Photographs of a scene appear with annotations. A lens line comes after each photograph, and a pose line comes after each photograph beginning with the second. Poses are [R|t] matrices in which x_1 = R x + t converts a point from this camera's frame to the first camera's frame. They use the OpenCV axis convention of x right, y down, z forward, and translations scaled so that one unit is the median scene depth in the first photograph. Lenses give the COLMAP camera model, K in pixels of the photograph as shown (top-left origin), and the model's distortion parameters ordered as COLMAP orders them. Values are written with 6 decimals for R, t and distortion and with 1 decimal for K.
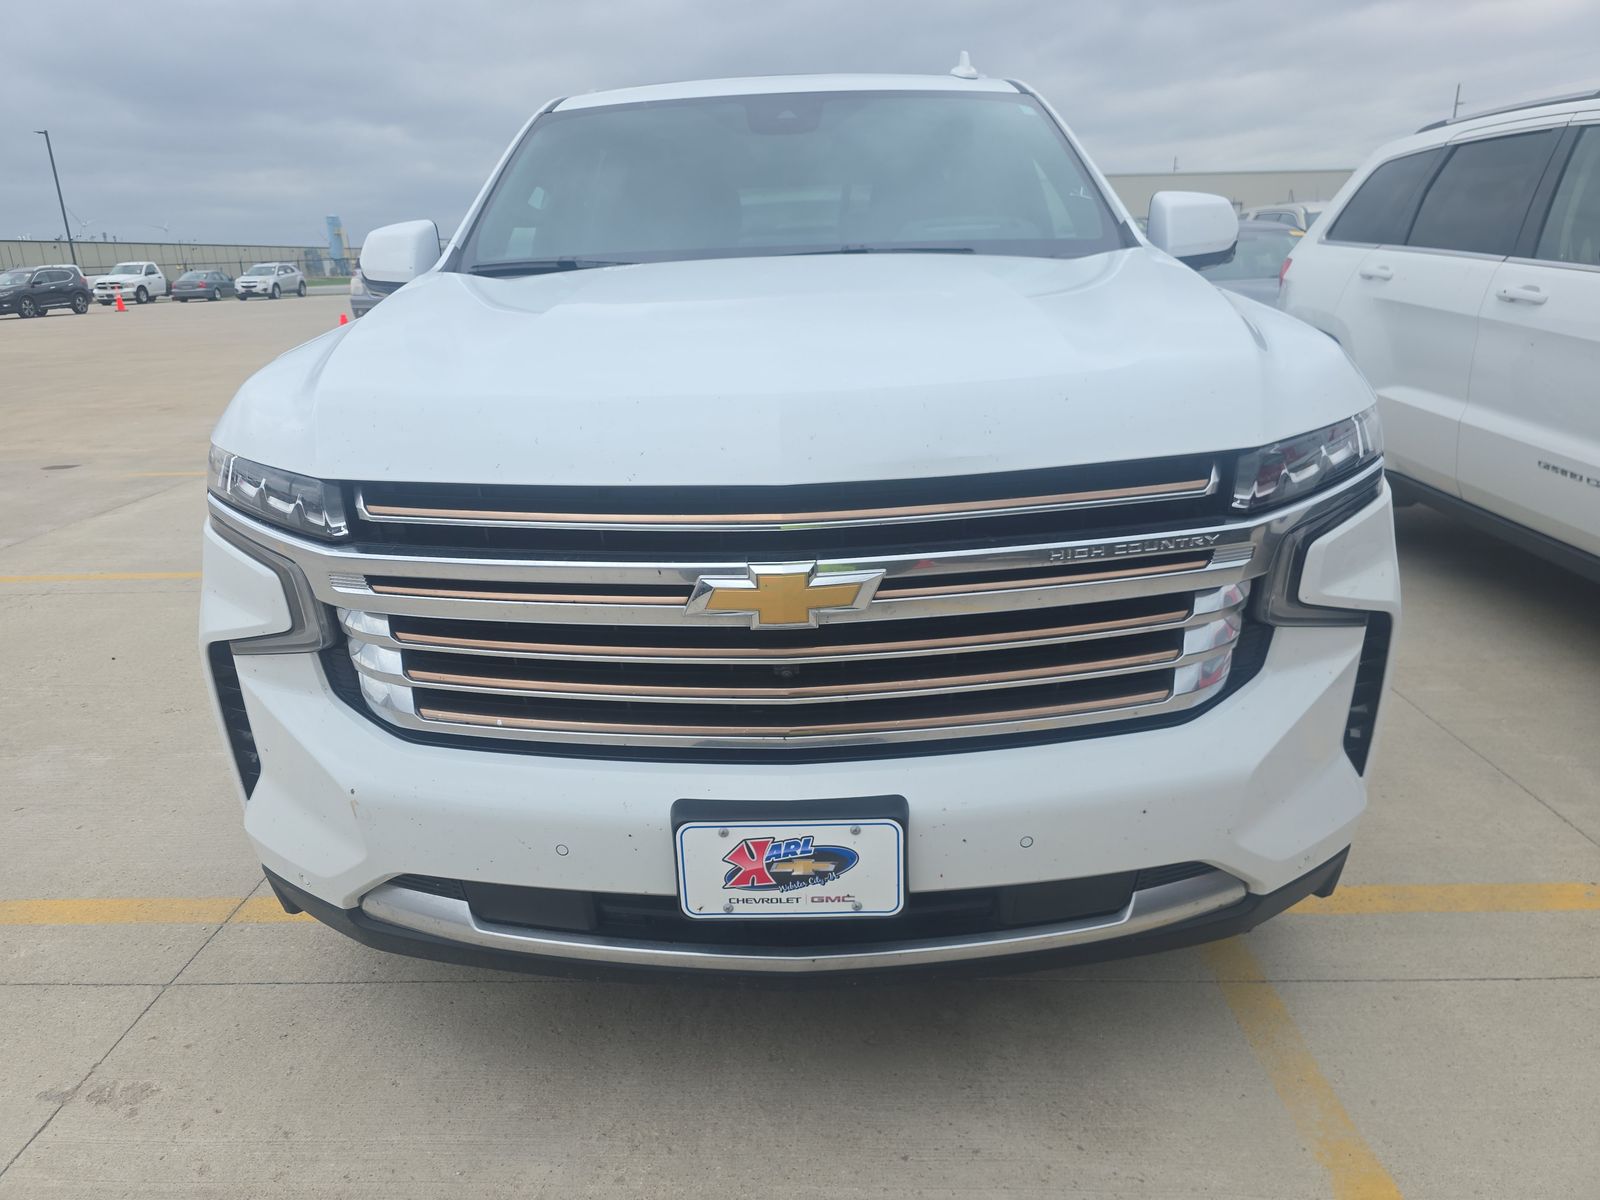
lens RADIAL K [[1111.8, 0, 800.0], [0, 1111.8, 600.0], [0, 0, 1]] dist [0.066790, -0.072447]
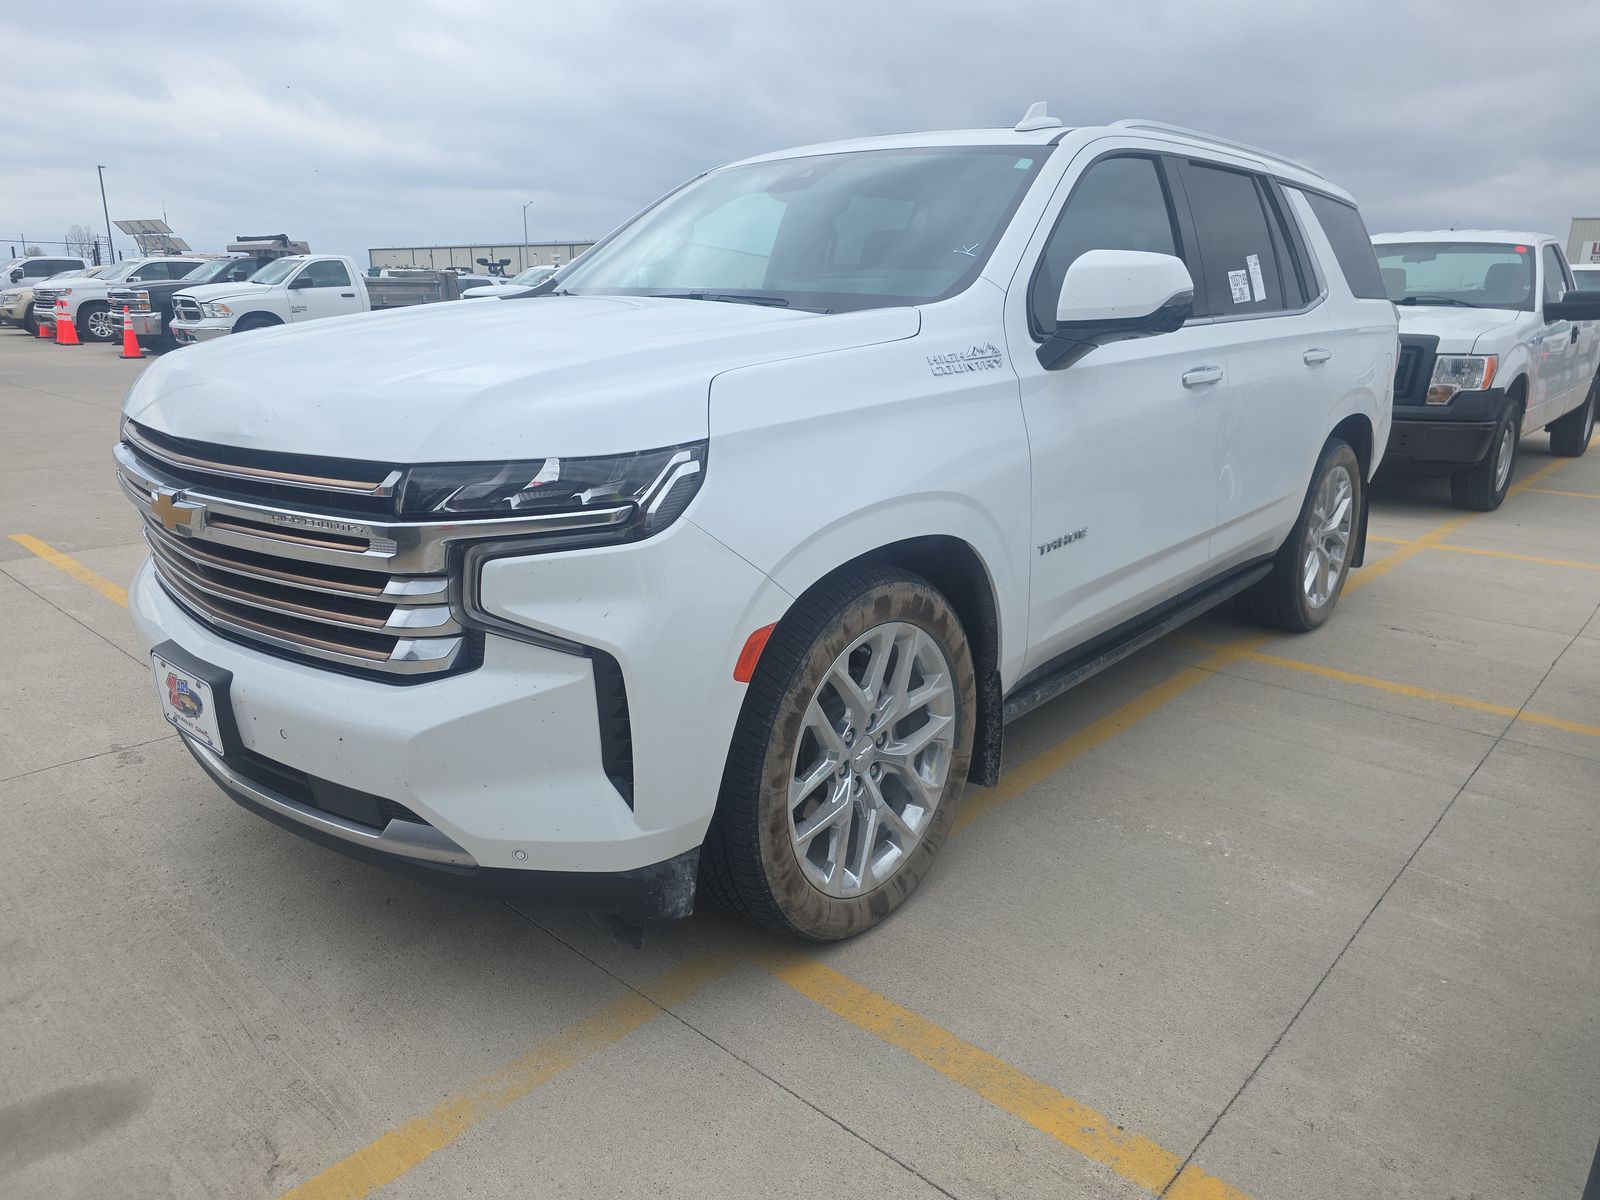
lens RADIAL K [[1089.7, 0, 810.0], [0, 1089.7, 595.6], [0, 0, 1]] dist [0.070884, -0.061558]
pose [[0.762377, 0.213118, -0.611033, 1.296423], [-0.237633, 0.970447, 0.041984, -0.131184], [0.601923, 0.113194, 0.790491, 0.288594]]
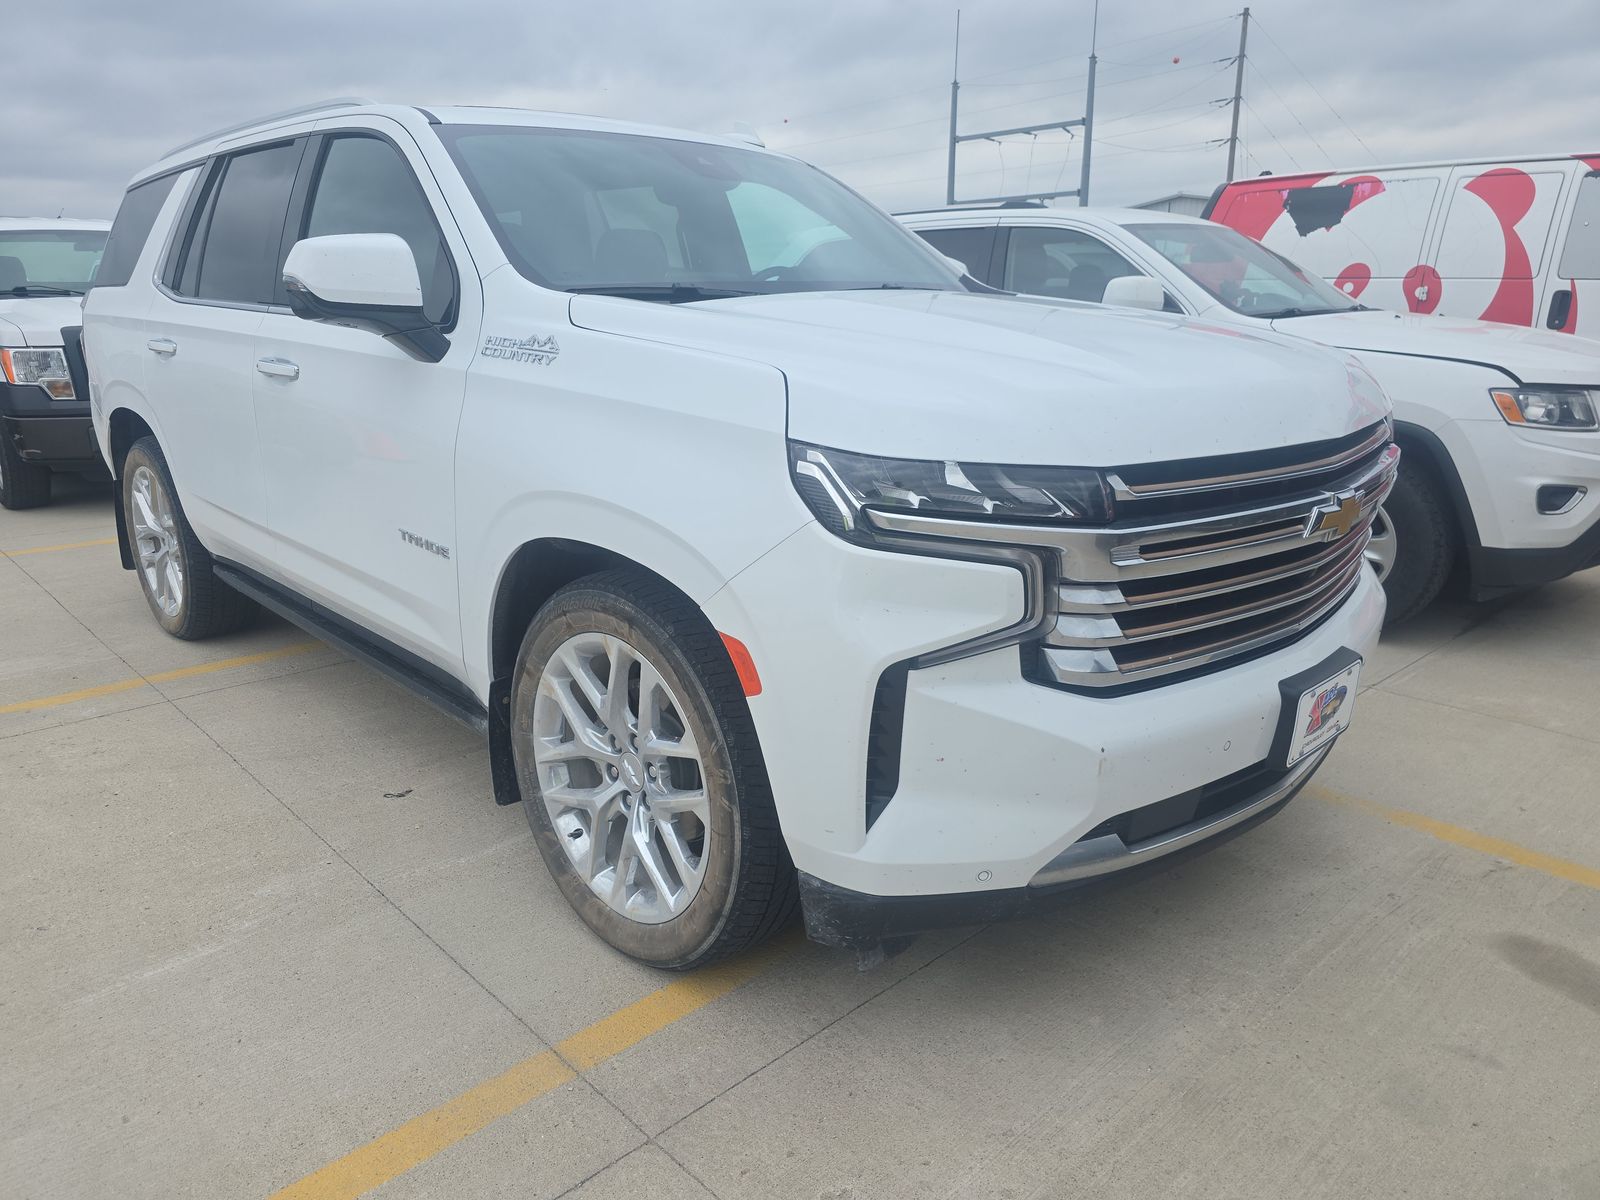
lens RADIAL K [[1089.7, 0, 810.0], [0, 1089.7, 595.6], [0, 0, 1]] dist [0.070884, -0.061558]
pose [[0.692930, -0.160095, 0.703006, -1.258768], [0.193548, 0.980551, 0.032526, -0.066334], [-0.694541, 0.113527, 0.710439, 0.388728]]
